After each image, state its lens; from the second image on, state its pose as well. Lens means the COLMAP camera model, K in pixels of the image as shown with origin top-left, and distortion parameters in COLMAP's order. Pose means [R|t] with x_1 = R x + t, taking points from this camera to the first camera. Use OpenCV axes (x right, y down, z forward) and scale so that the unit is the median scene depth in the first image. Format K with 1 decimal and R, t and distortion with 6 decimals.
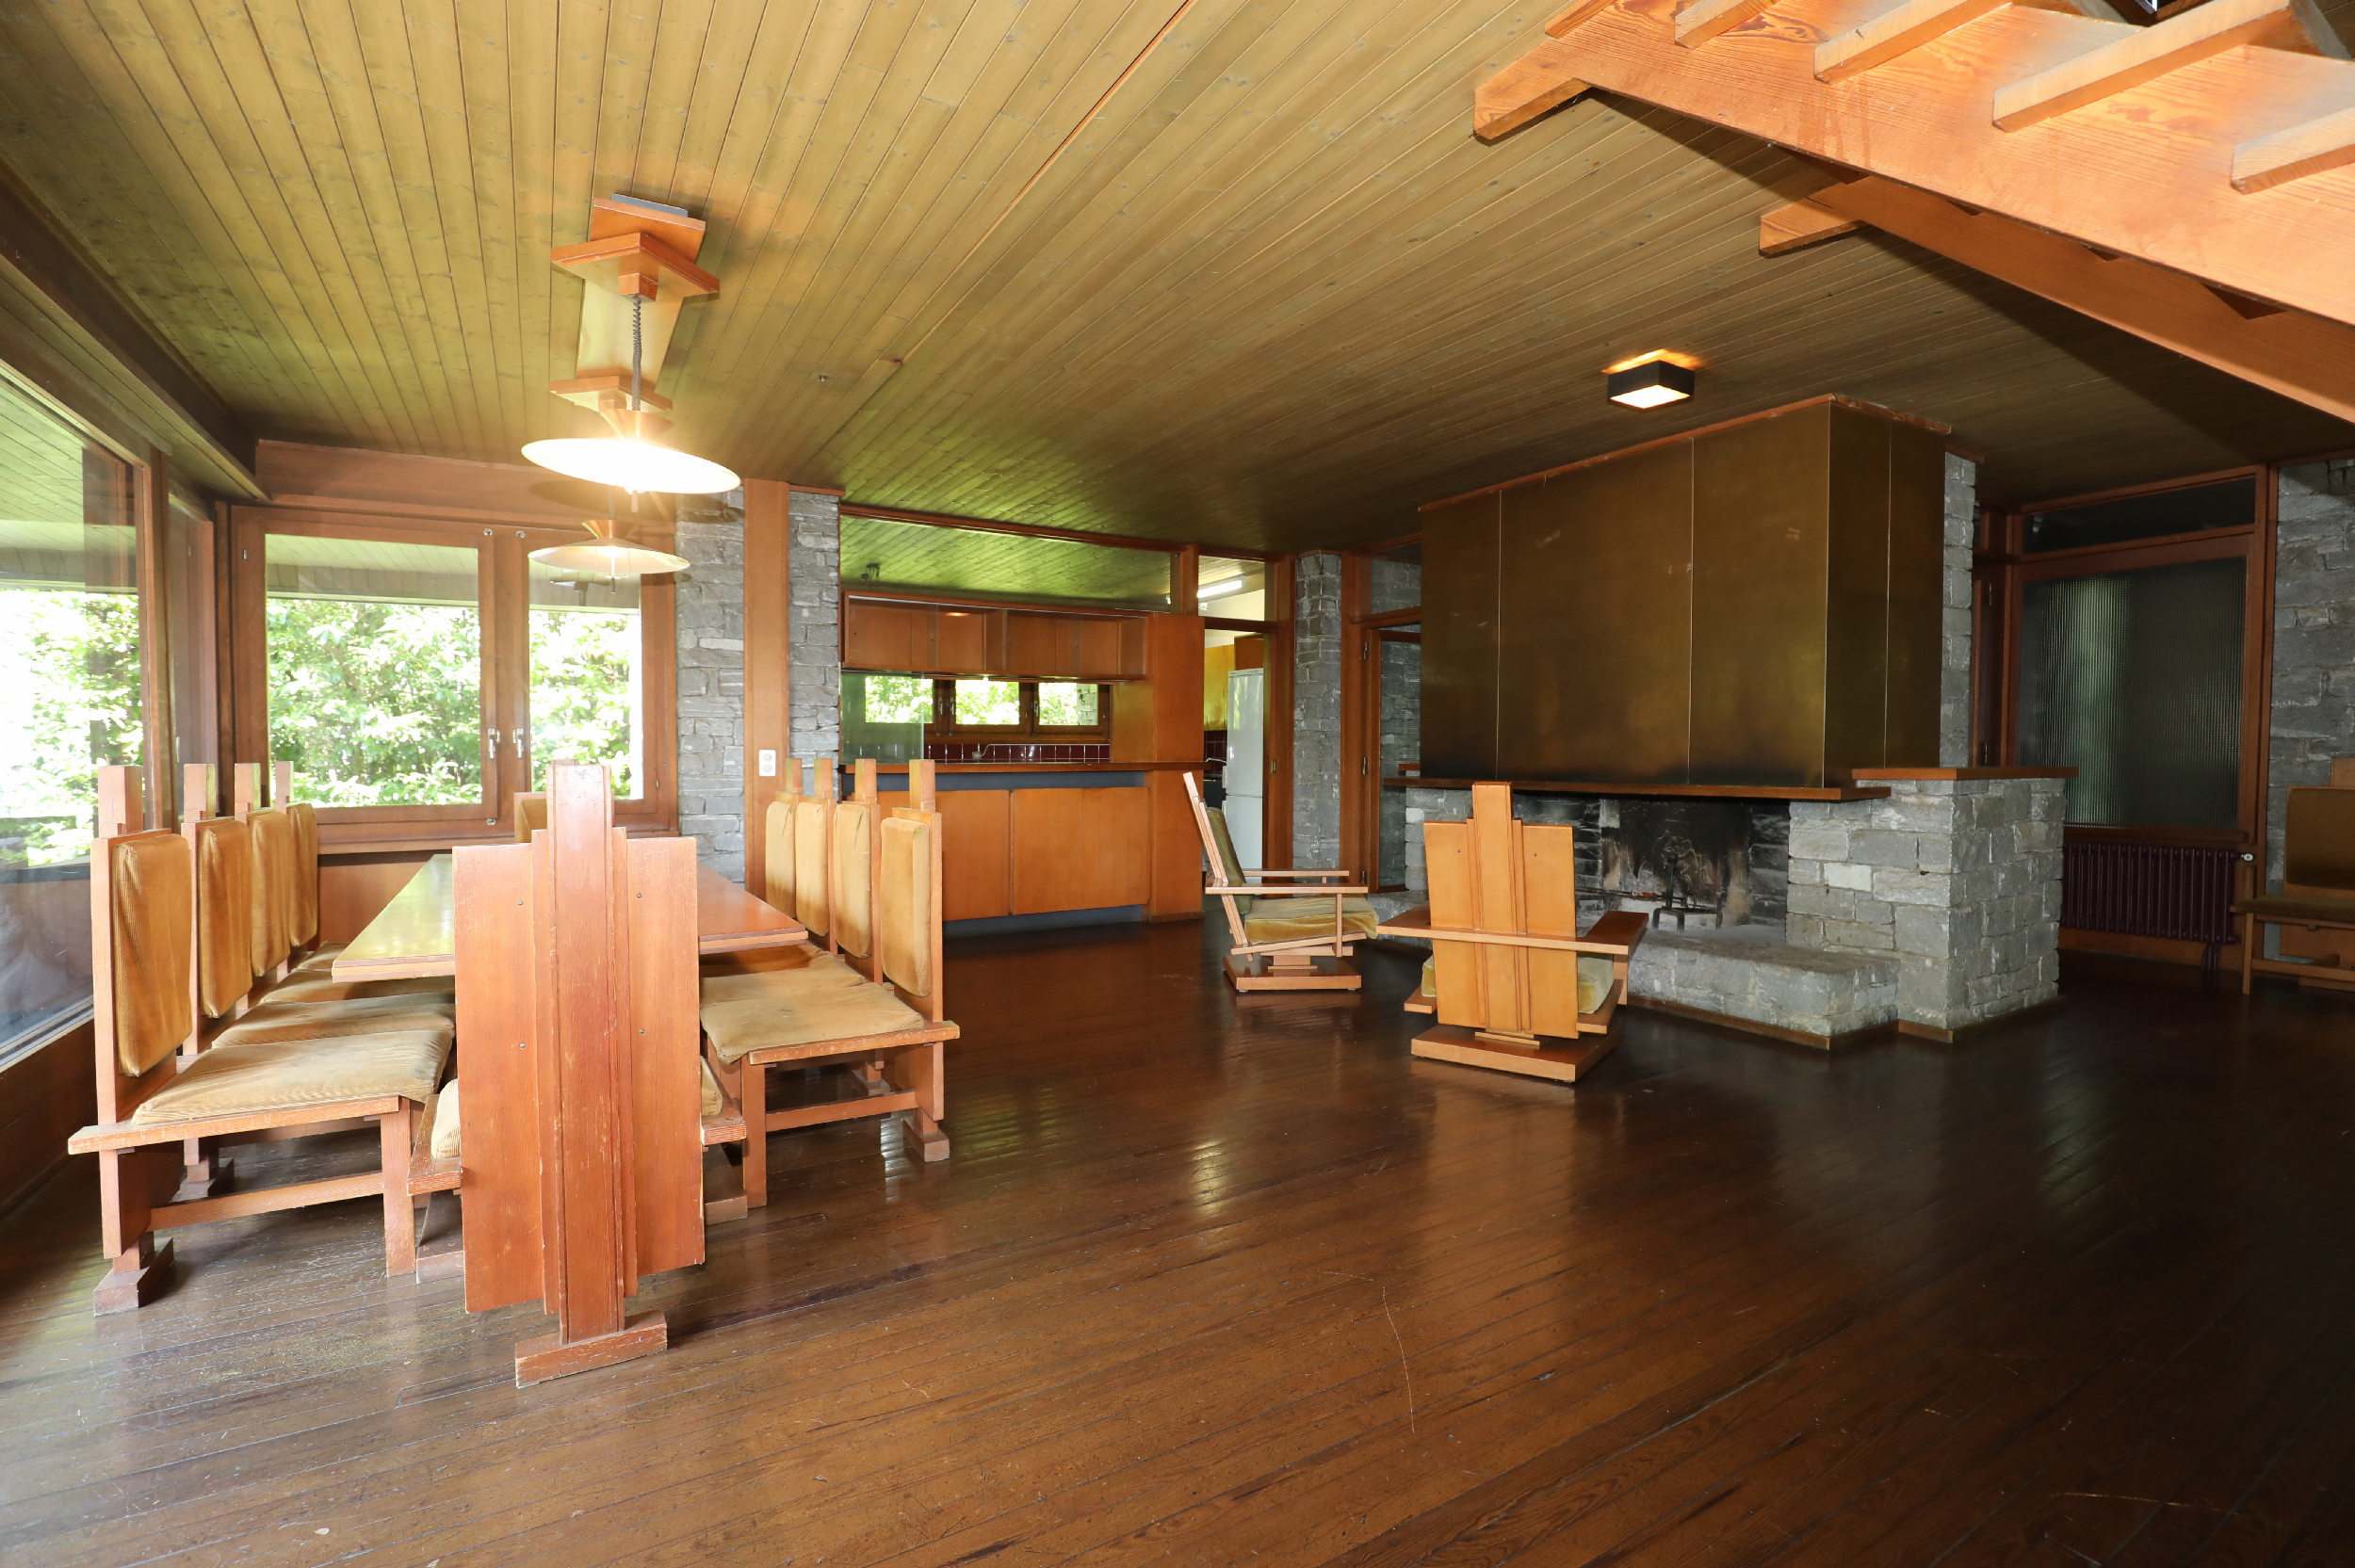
lens RADIAL K [[1080.7, 0, 1185.2], [0, 1080.7, 768.1], [0, 0, 1]] dist [-0.023179, 0.000046]
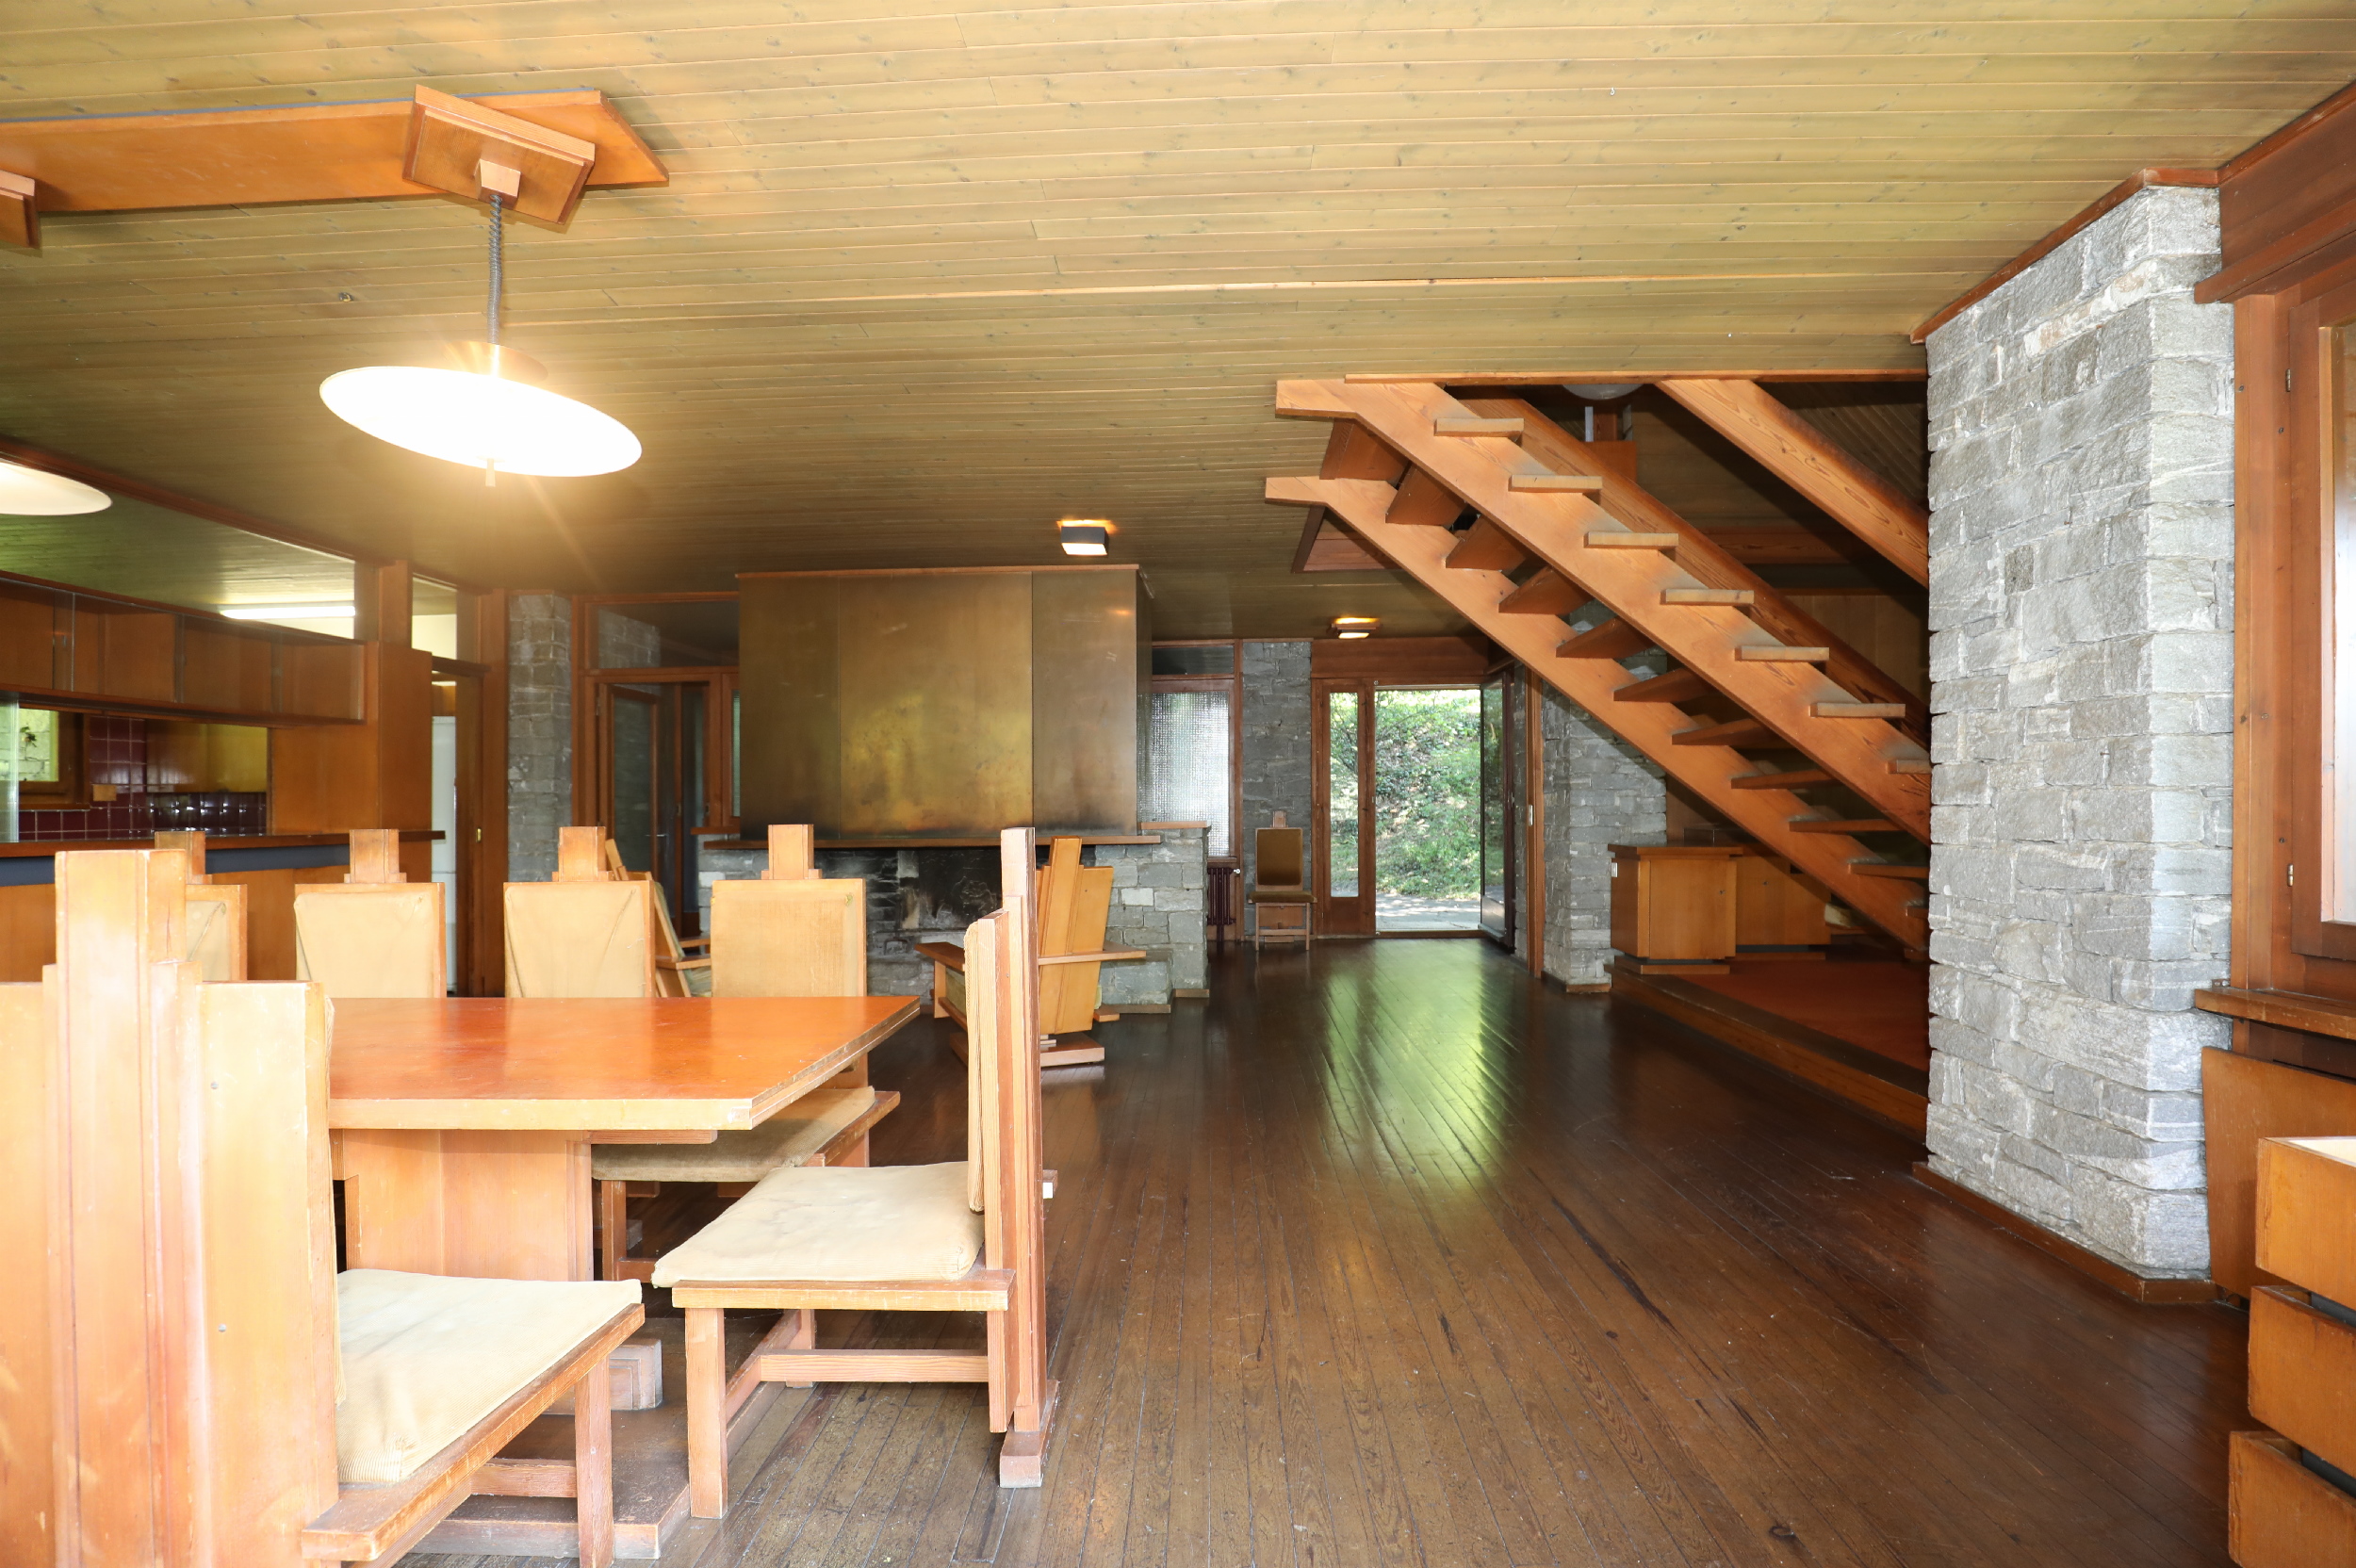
lens RADIAL K [[1081.3, 0, 1179.5], [0, 1081.3, 807.3], [0, 0, 1]] dist [-0.023179, 0.000046]
pose [[0.549093, -0.005895, 0.835741, -0.457900], [0.022517, 0.999716, -0.007743, -0.005871], [-0.835458, 0.023070, 0.549070, 0.117163]]
